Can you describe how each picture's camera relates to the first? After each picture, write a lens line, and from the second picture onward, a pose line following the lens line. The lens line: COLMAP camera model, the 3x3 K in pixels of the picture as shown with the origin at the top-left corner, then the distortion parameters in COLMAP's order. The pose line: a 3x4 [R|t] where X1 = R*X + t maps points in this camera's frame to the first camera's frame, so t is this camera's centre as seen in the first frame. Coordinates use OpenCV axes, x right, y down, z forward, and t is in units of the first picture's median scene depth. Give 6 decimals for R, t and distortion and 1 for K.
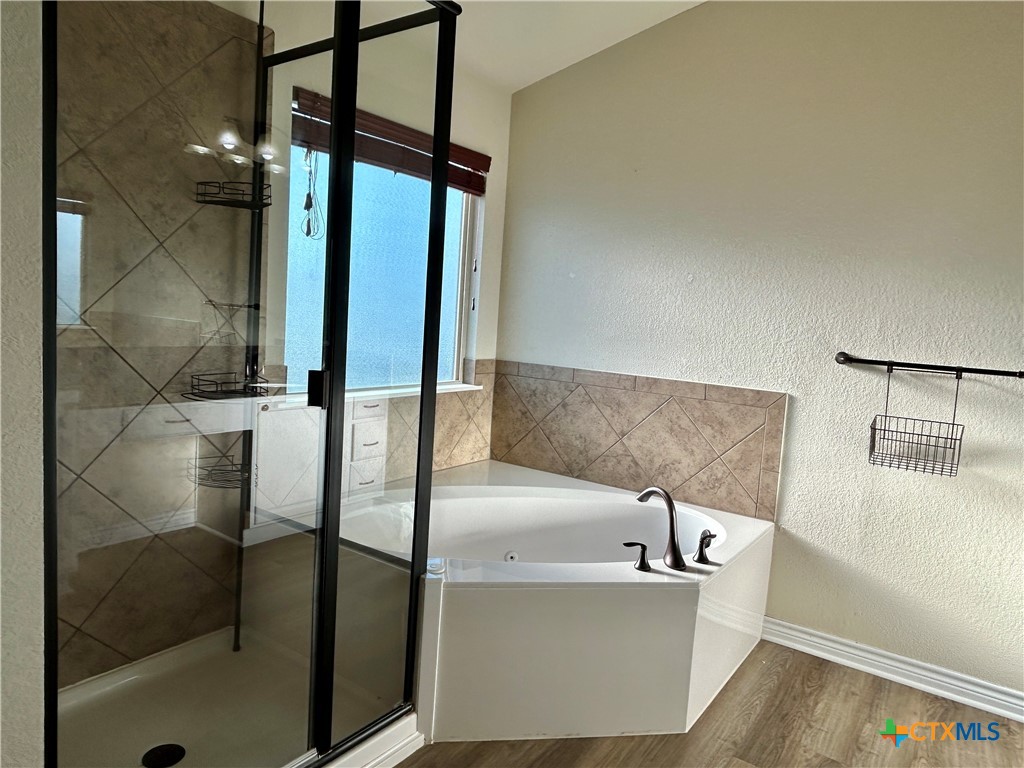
lens RADIAL K [[674.6, 0, 513.7], [0, 674.6, 382.3], [0, 0, 1]] dist [-0.005527, -0.008572]
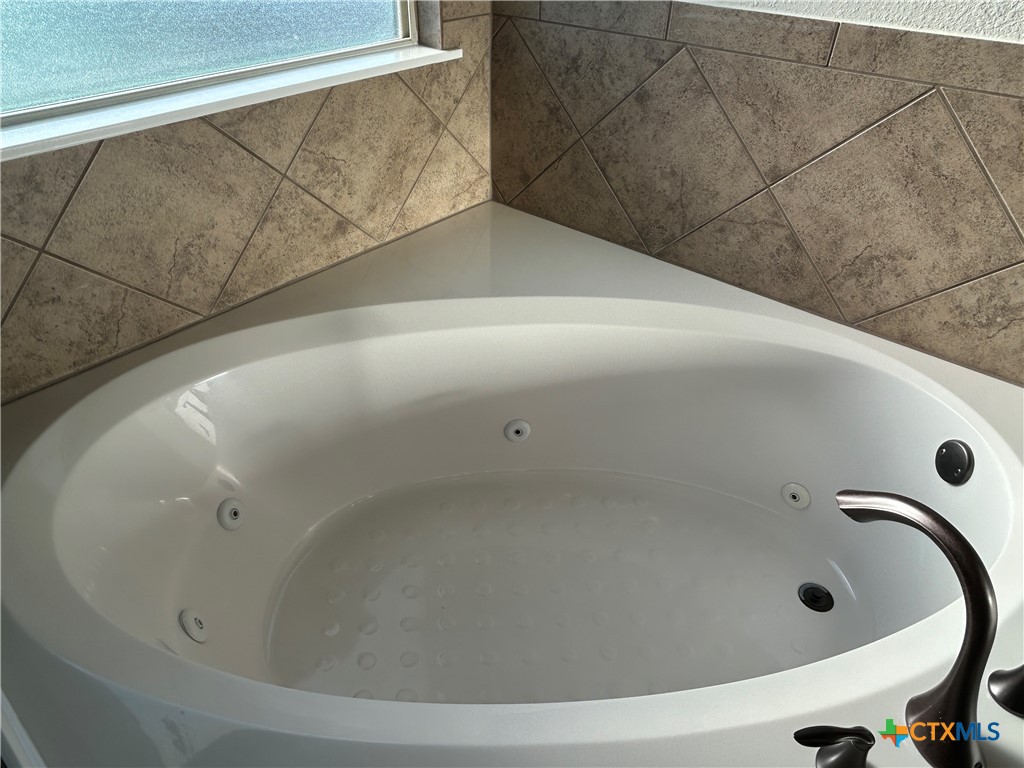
lens RADIAL K [[674.6, 0, 502.5], [0, 674.6, 379.1], [0, 0, 1]] dist [-0.005527, -0.008572]
pose [[0.991984, 0.024000, -0.124067, 0.044111], [0.042726, 0.860279, 0.508030, -0.034196], [0.118925, -0.509258, 0.852357, 0.521468]]
